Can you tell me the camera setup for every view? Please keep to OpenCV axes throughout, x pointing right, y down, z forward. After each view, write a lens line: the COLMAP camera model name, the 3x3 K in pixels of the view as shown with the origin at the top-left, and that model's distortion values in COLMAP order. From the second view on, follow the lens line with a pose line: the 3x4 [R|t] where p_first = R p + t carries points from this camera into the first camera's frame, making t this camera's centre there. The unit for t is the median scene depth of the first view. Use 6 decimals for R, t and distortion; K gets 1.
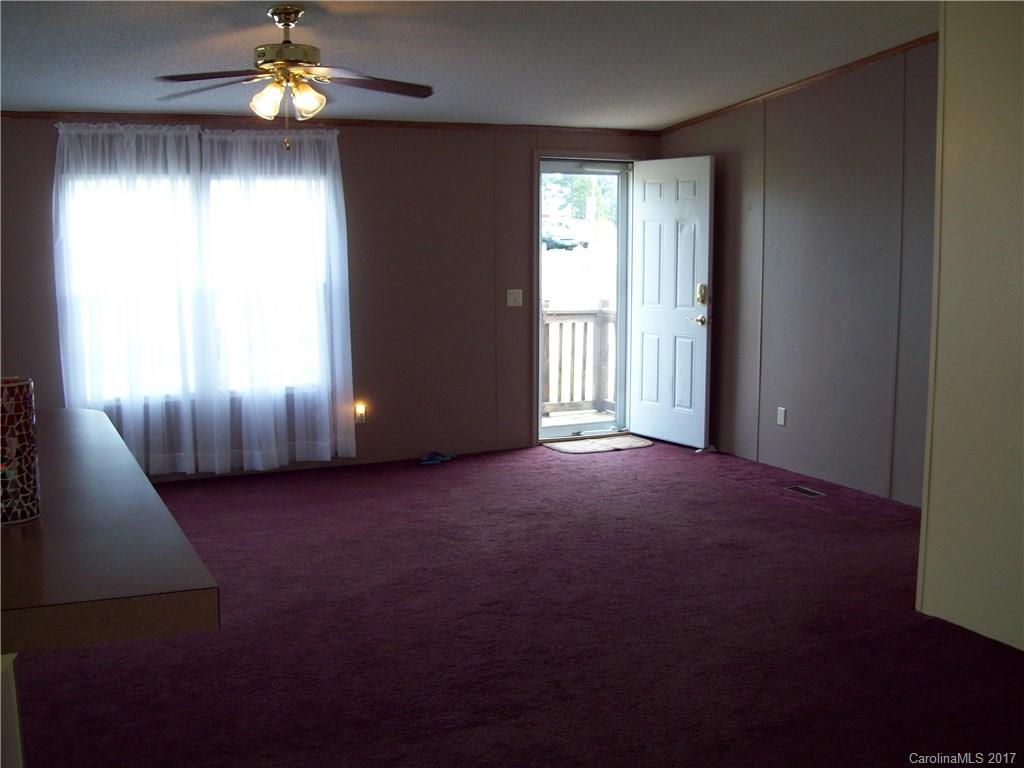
lens RADIAL K [[1140.6, 0, 512.0], [0, 1140.6, 384.0], [0, 0, 1]] dist [-0.023995, -0.015491]
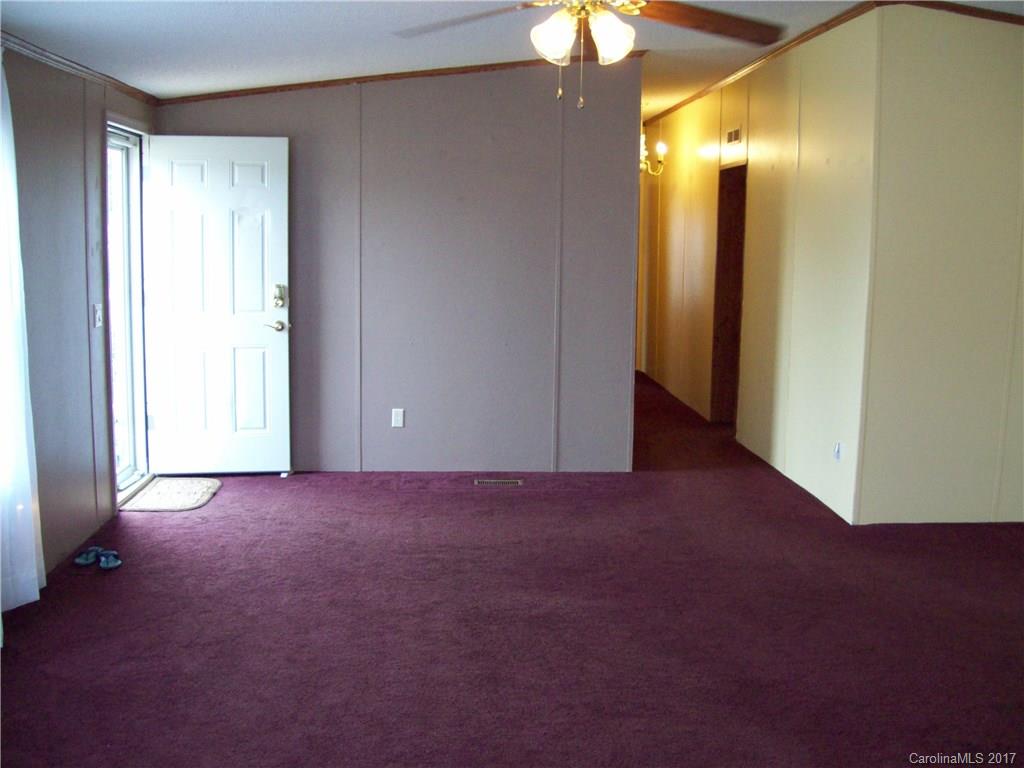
lens RADIAL K [[1140.6, 0, 512.0], [0, 1140.6, 384.0], [0, 0, 1]] dist [-0.023995, -0.015491]
pose [[0.419817, -0.119716, 0.899679, -0.547756], [0.111452, 0.990560, 0.079802, -0.061885], [-0.900740, 0.066769, 0.429197, 0.471228]]
